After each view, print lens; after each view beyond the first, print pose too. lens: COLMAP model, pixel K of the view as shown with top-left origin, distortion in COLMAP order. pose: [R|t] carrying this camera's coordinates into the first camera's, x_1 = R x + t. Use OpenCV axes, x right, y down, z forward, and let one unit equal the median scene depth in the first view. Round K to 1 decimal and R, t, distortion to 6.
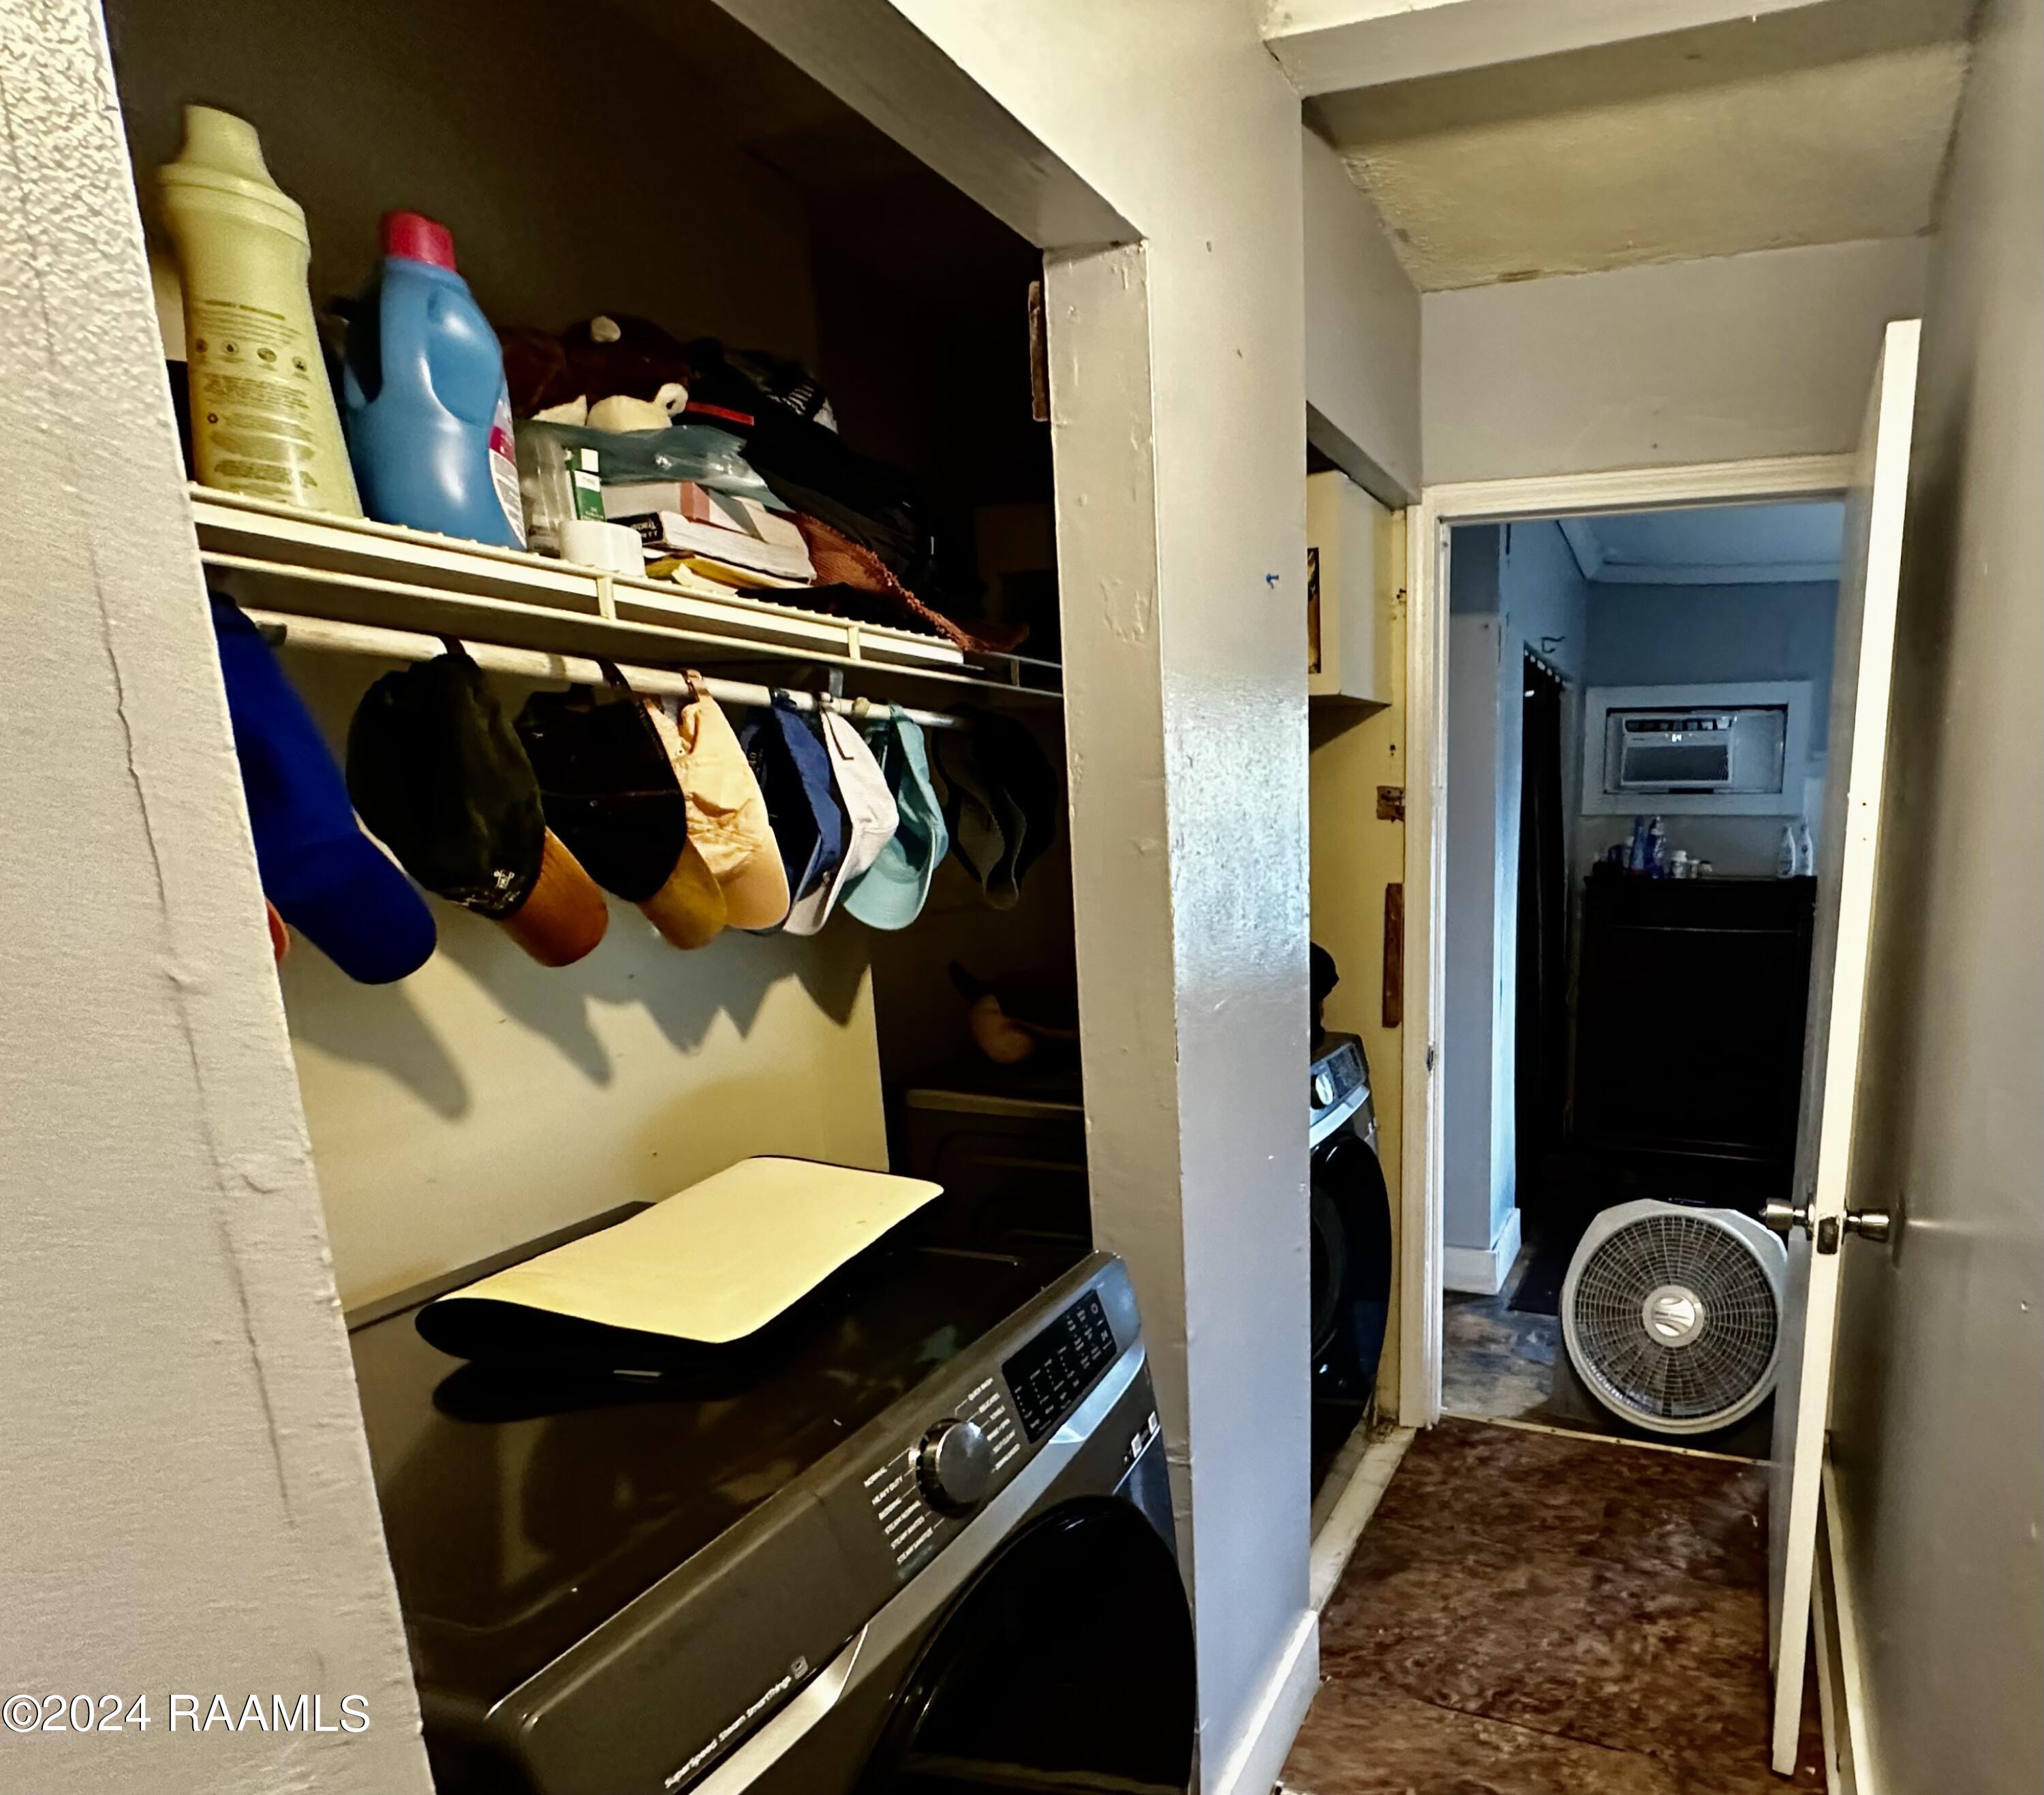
lens RADIAL K [[1114.8, 0, 1388.1], [0, 1114.8, 1035.8], [0, 0, 1]] dist [-0.003644, -0.000081]
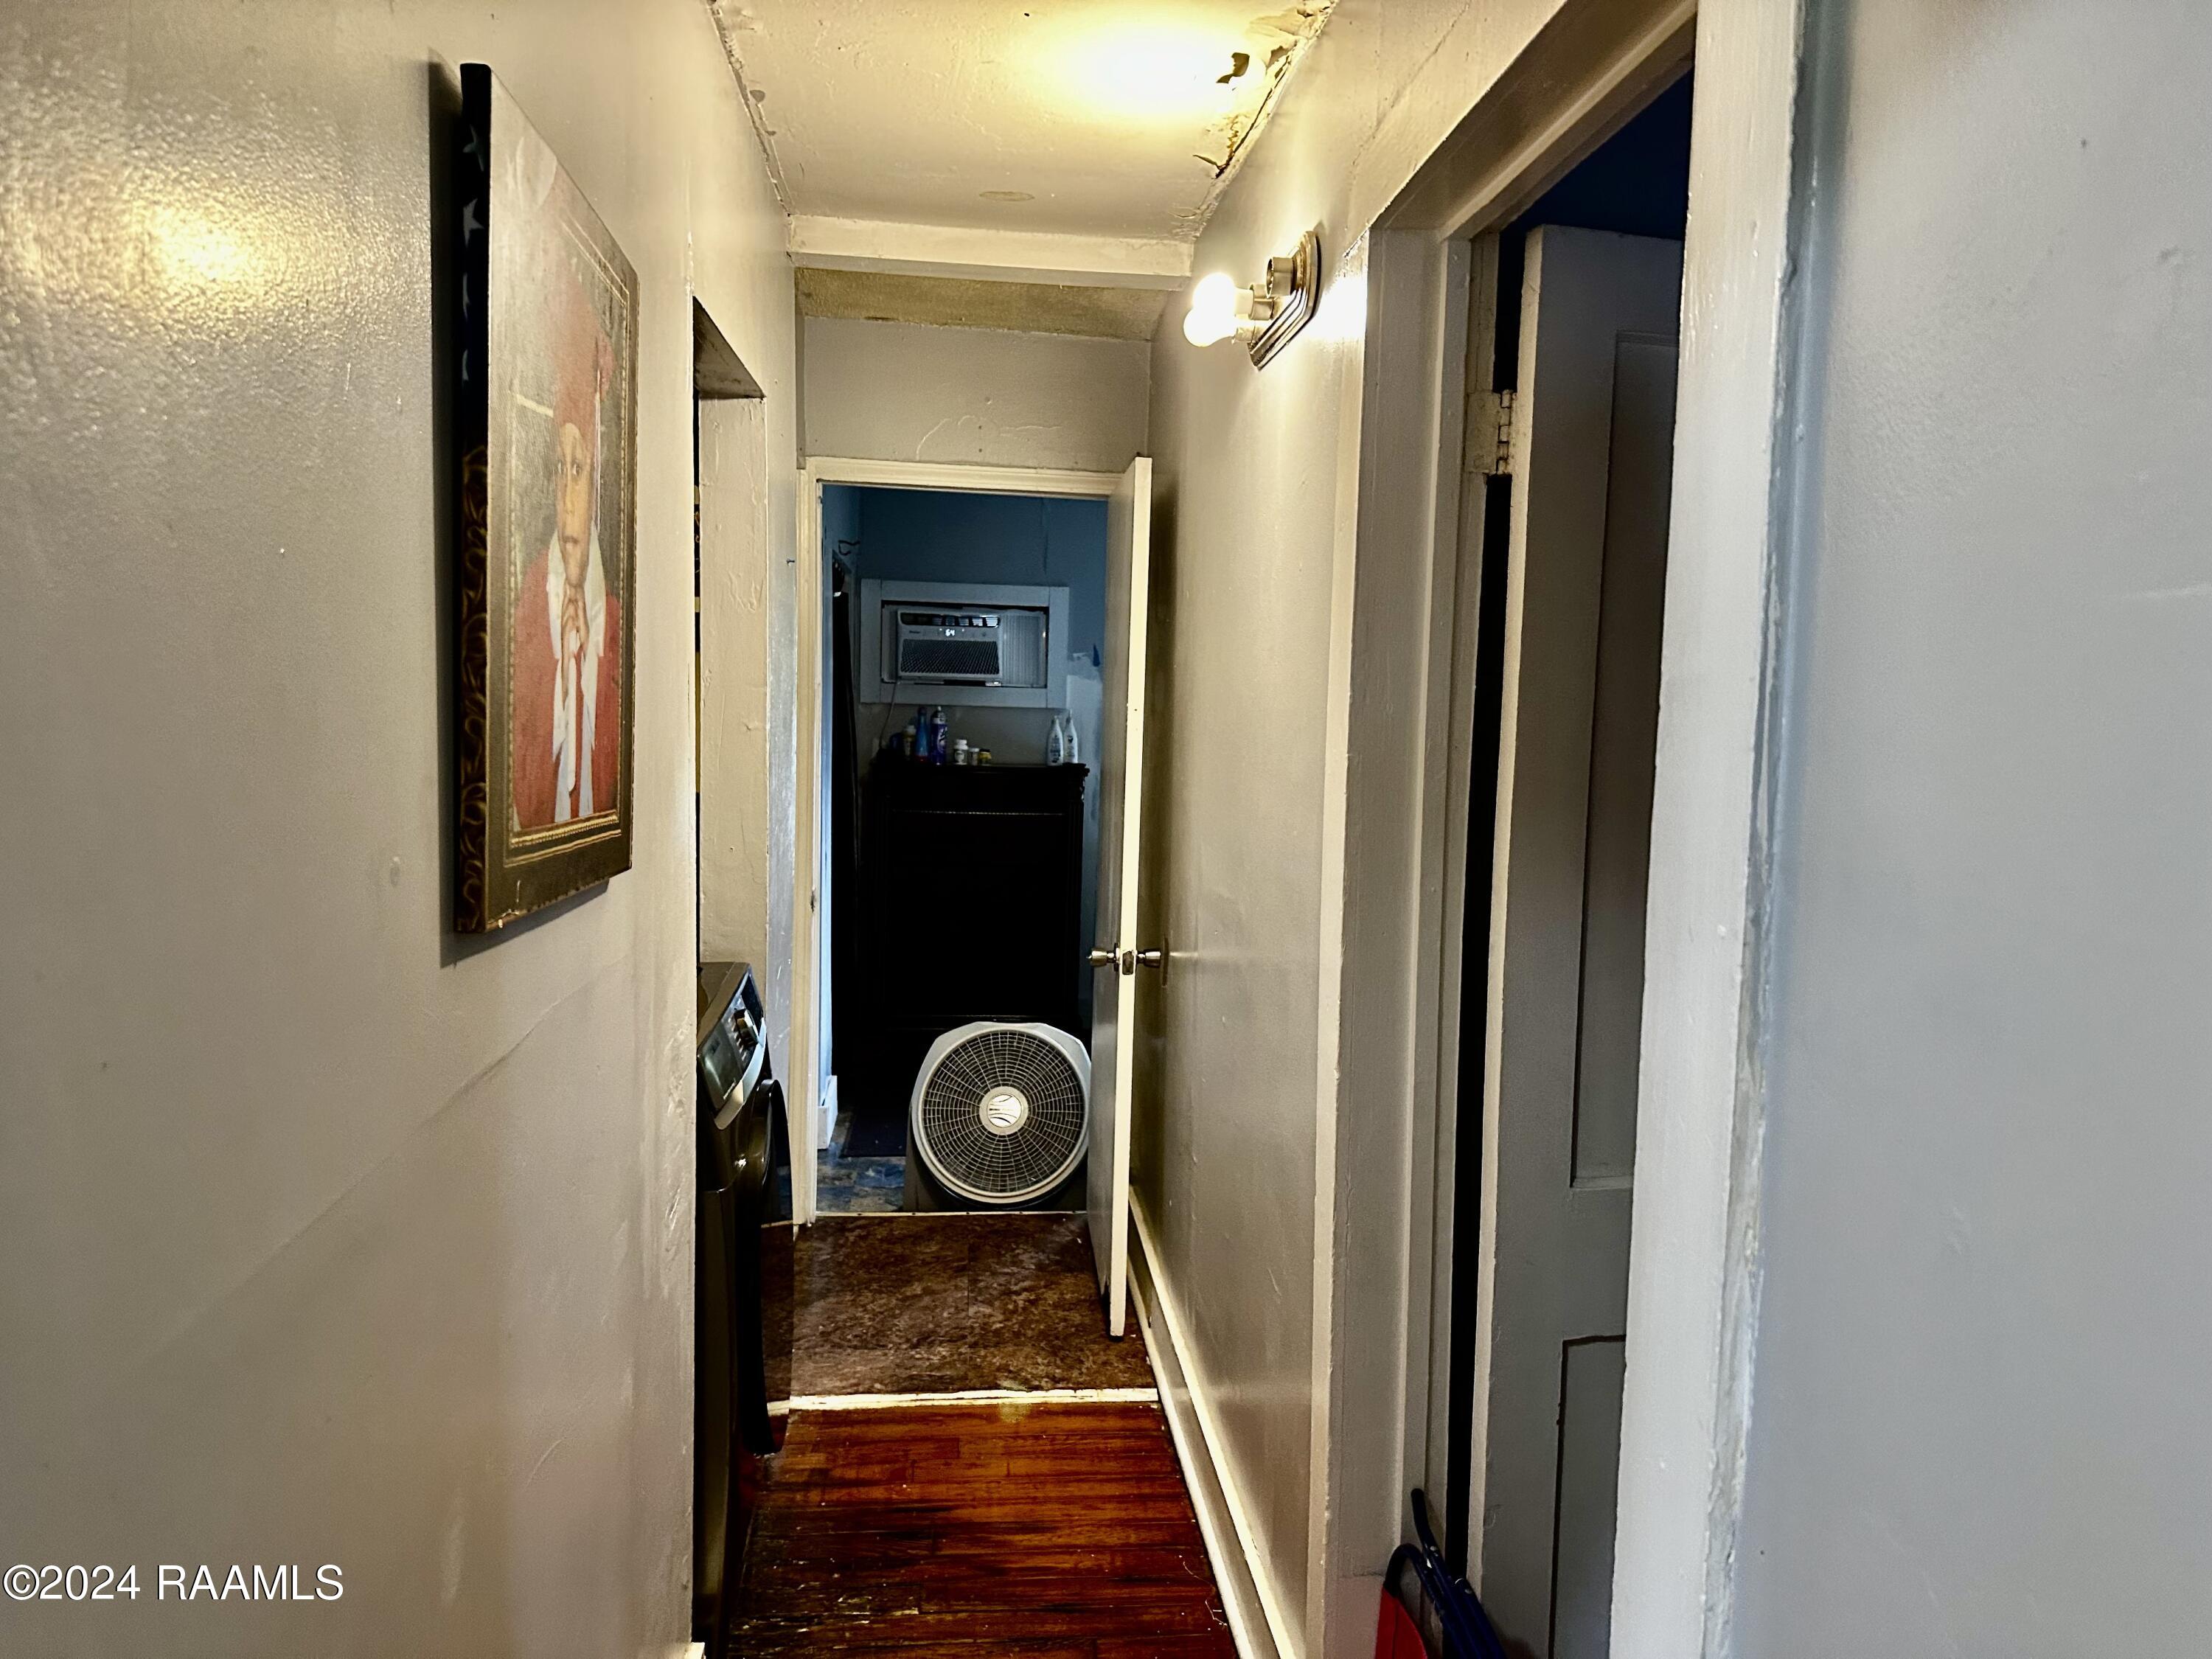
lens RADIAL K [[1569.0, 0, 1106.0], [0, 1569.0, 834.3], [0, 0, 1]] dist [0.004457, 0.000069]
pose [[0.920553, -0.007253, 0.390551, -0.315400], [0.049033, 0.994065, -0.097112, 0.122386], [-0.387529, 0.108546, 0.915445, -0.662964]]
